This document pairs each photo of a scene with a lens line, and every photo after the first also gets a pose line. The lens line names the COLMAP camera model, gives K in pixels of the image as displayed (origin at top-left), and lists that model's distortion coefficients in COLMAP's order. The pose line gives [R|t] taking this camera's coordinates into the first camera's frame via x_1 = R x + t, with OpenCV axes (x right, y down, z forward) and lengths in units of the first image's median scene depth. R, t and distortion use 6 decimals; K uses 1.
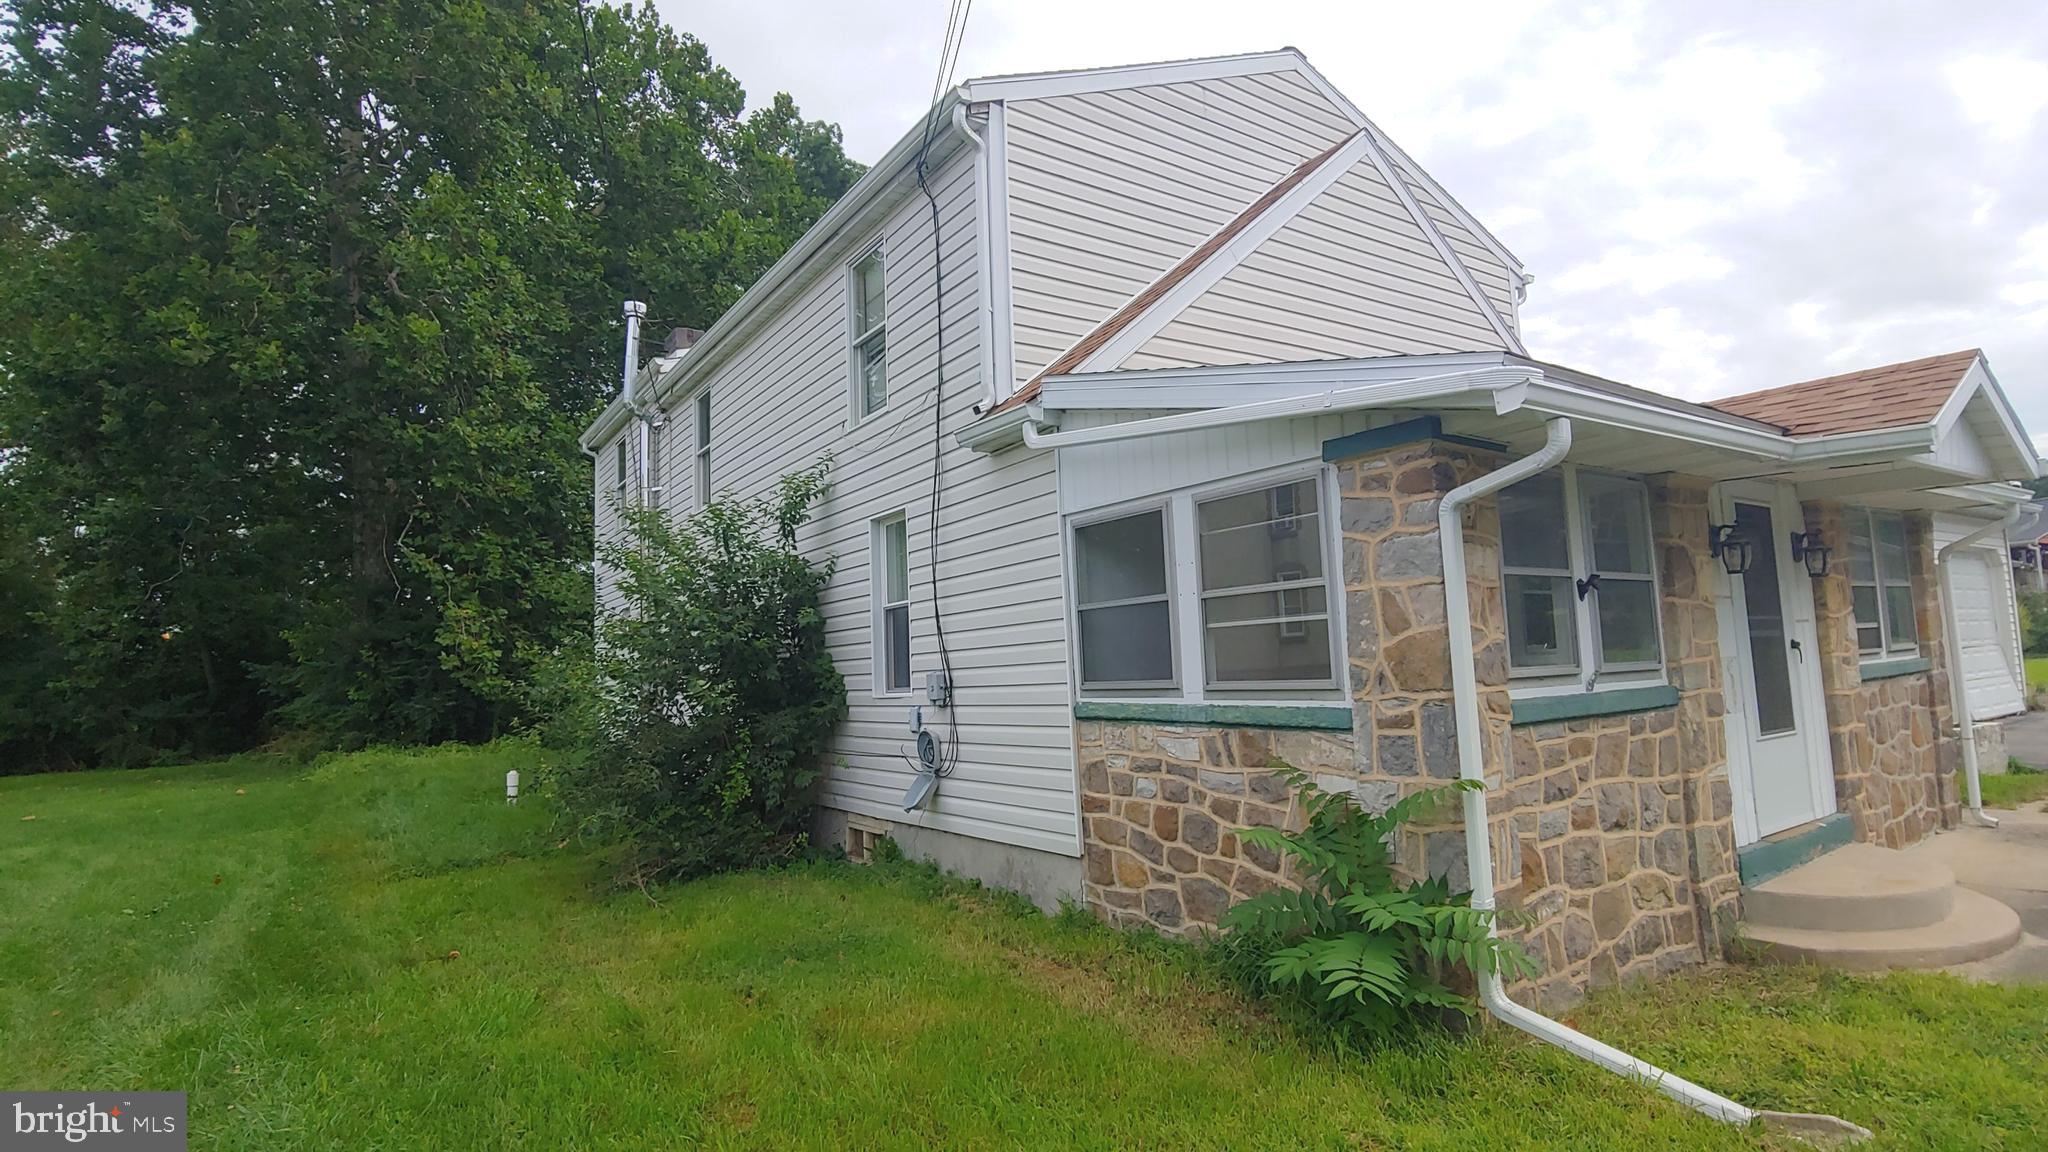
lens RADIAL K [[1039.6, 0, 1028.8], [0, 1039.6, 573.5], [0, 0, 1]] dist [-0.001299, -0.000040]
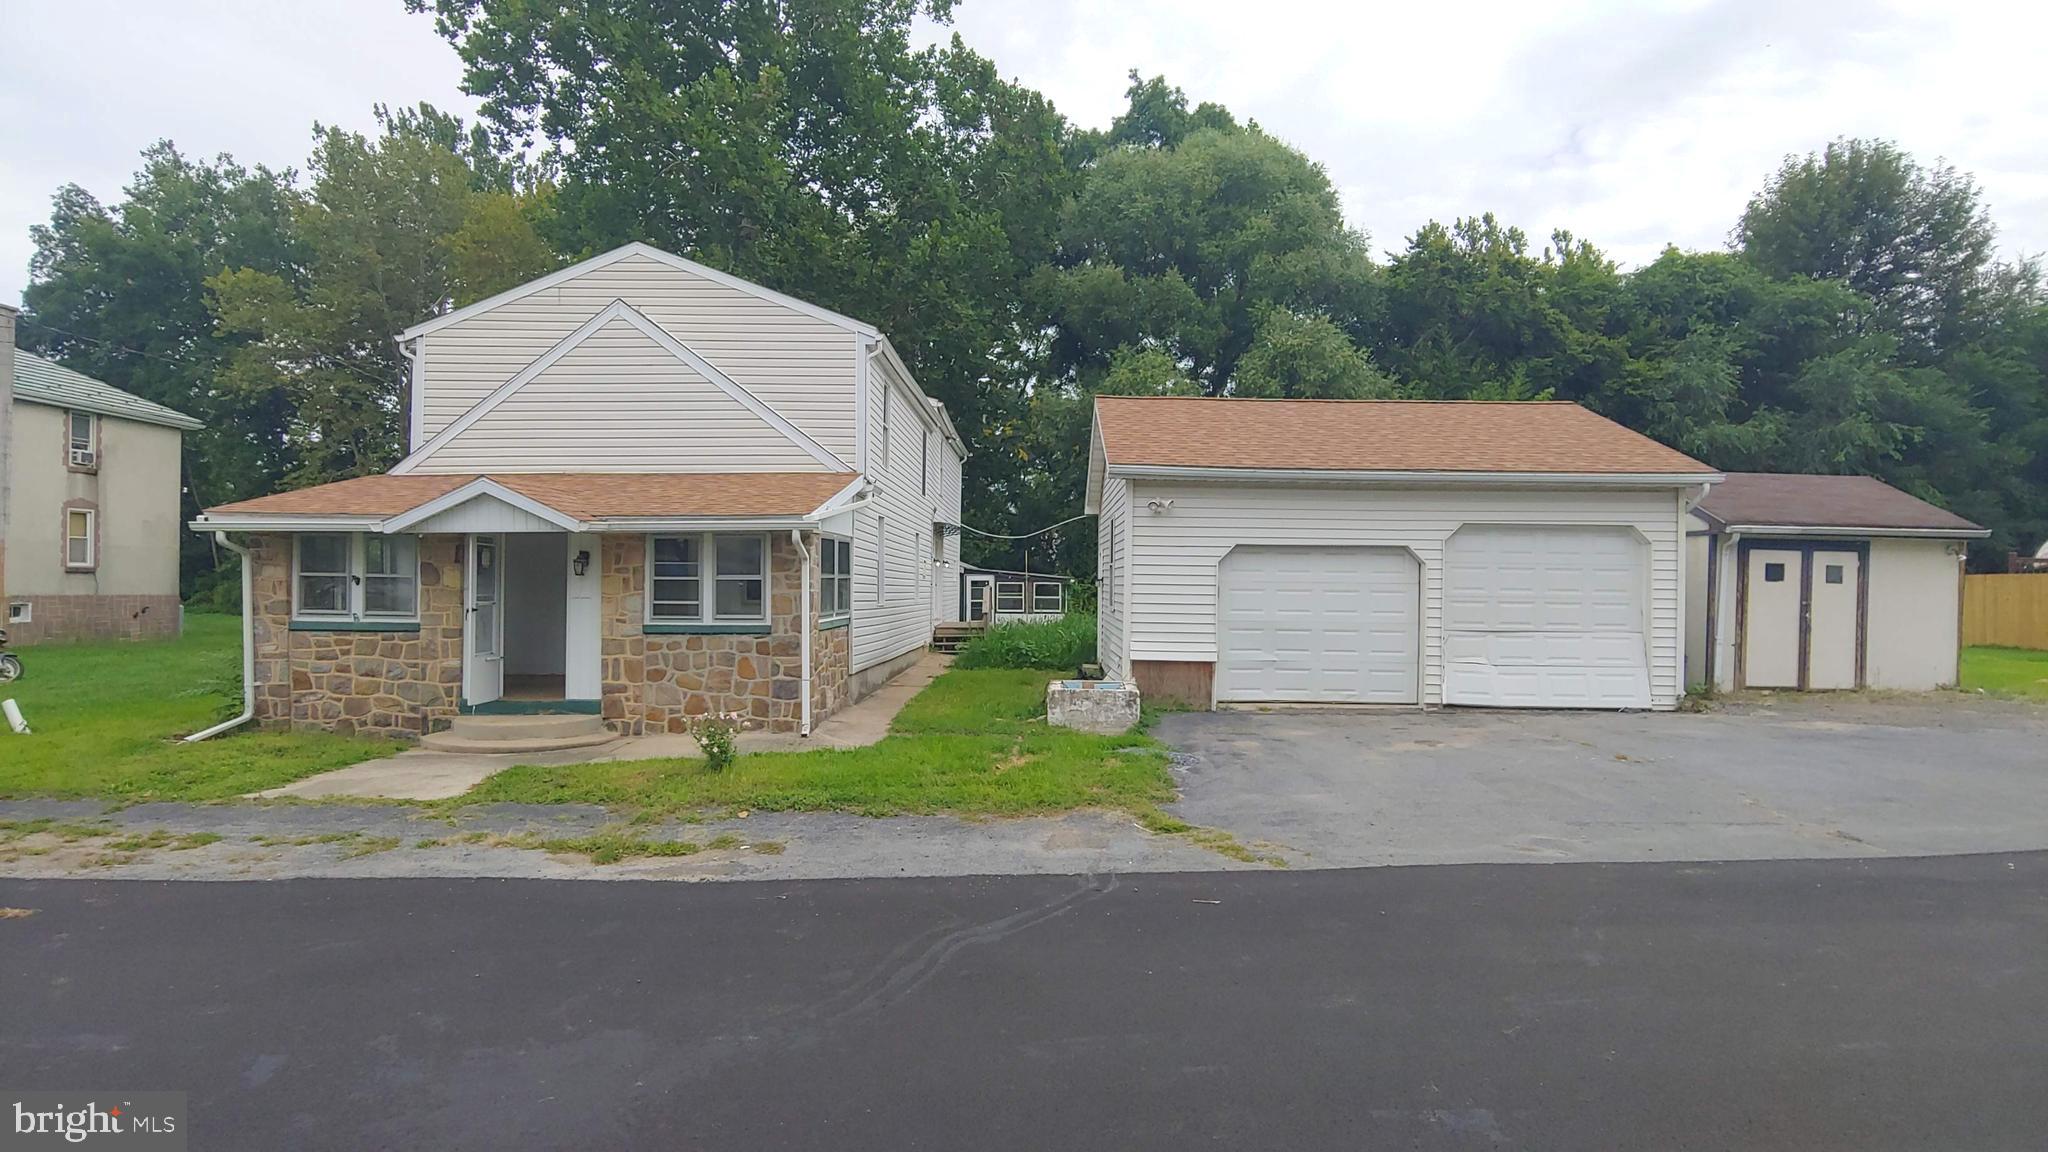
lens RADIAL K [[1039.6, 0, 1024.2], [0, 1039.6, 584.5], [0, 0, 1]] dist [-0.001299, -0.000040]
pose [[0.809768, 0.054560, -0.584208, 3.288399], [0.005751, 0.994881, 0.100885, -0.219196], [0.586722, -0.085053, 0.805309, -0.077178]]
